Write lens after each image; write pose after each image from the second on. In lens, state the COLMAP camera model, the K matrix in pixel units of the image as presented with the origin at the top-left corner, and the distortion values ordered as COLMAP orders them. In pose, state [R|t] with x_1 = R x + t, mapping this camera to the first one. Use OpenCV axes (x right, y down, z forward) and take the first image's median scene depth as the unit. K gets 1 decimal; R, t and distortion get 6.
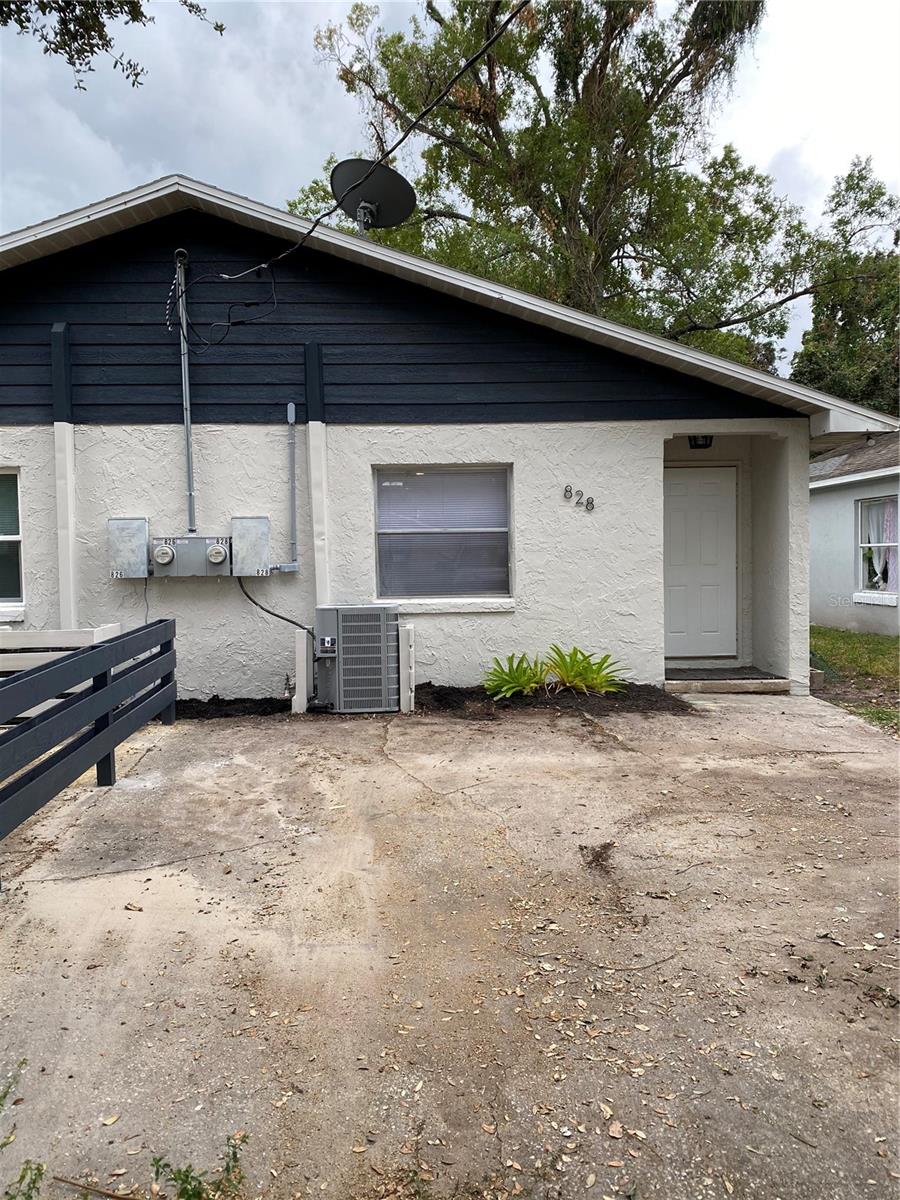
lens RADIAL K [[894.9, 0, 450.0], [0, 894.9, 600.0], [0, 0, 1]] dist [0.066664, -0.101222]
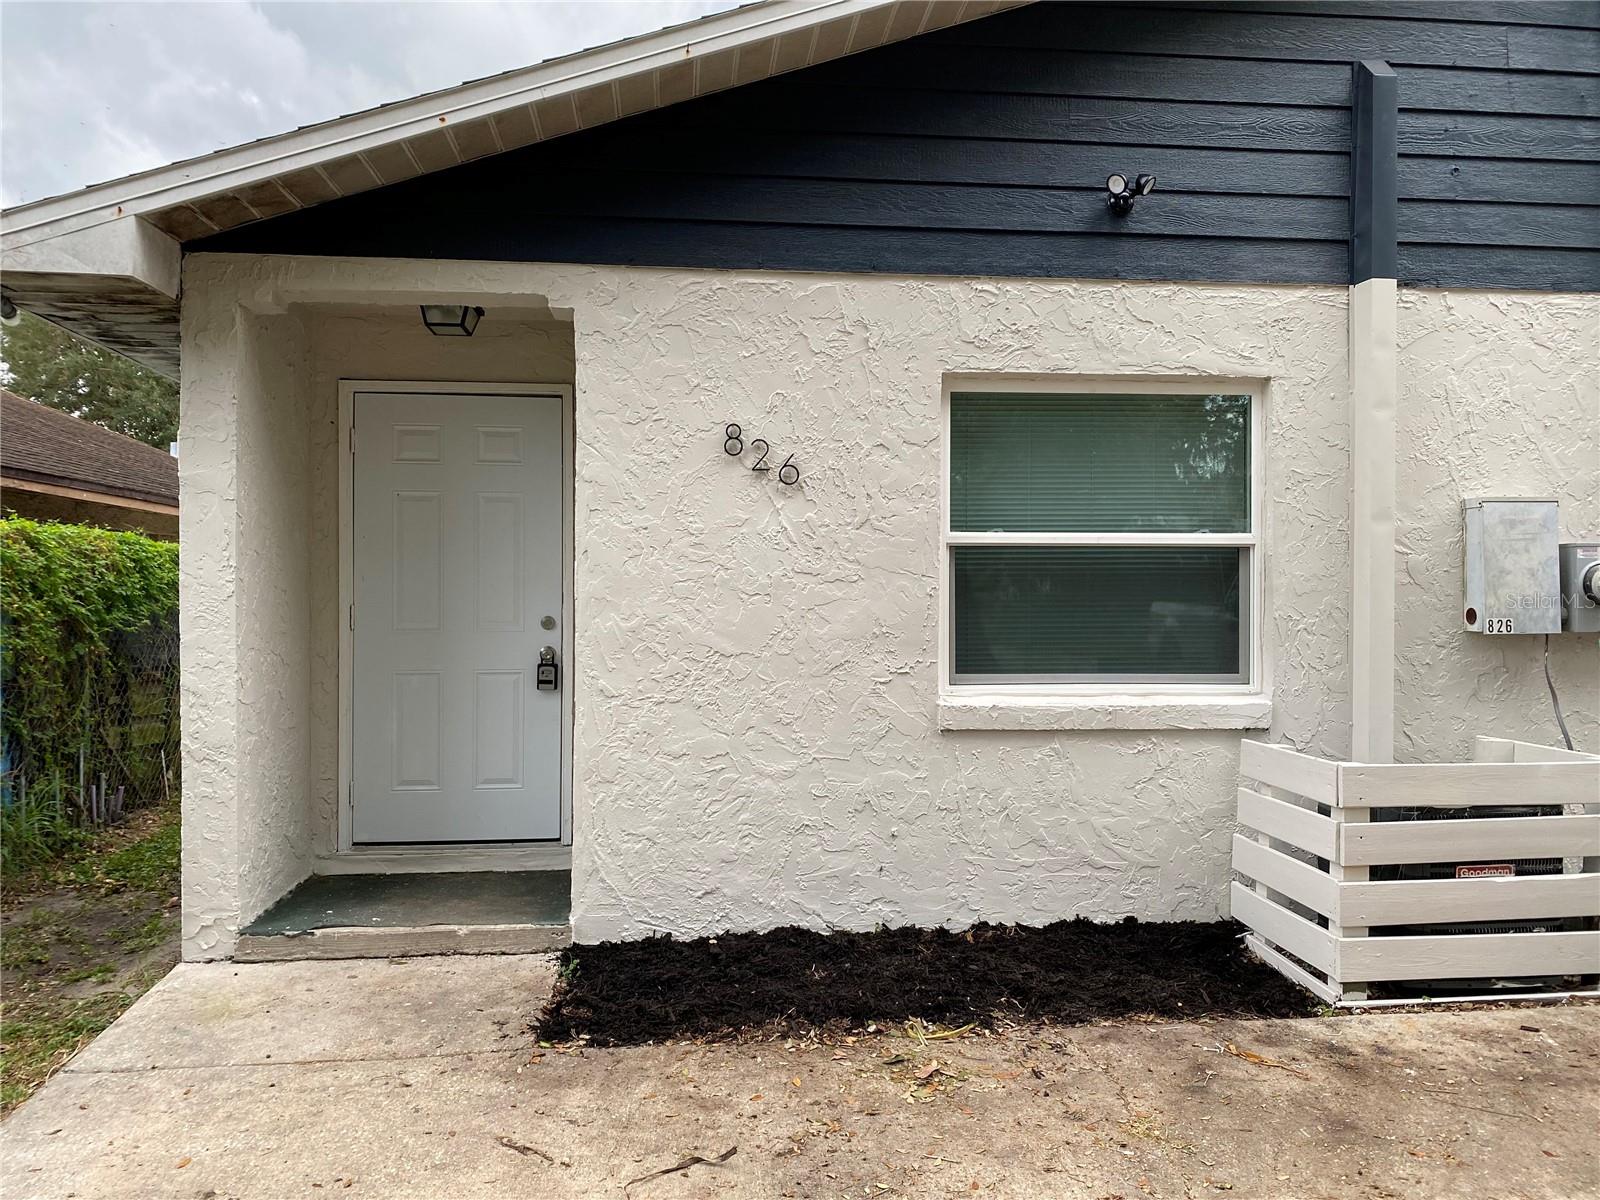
lens RADIAL K [[1223.3, 0, 805.0], [0, 1223.3, 590.6], [0, 0, 1]] dist [0.058465, -0.083986]
pose [[0.999104, 0.017849, 0.038363, -0.708256], [-0.015911, 0.998611, -0.050227, -0.009646], [-0.039207, 0.049572, 0.998001, 0.401459]]
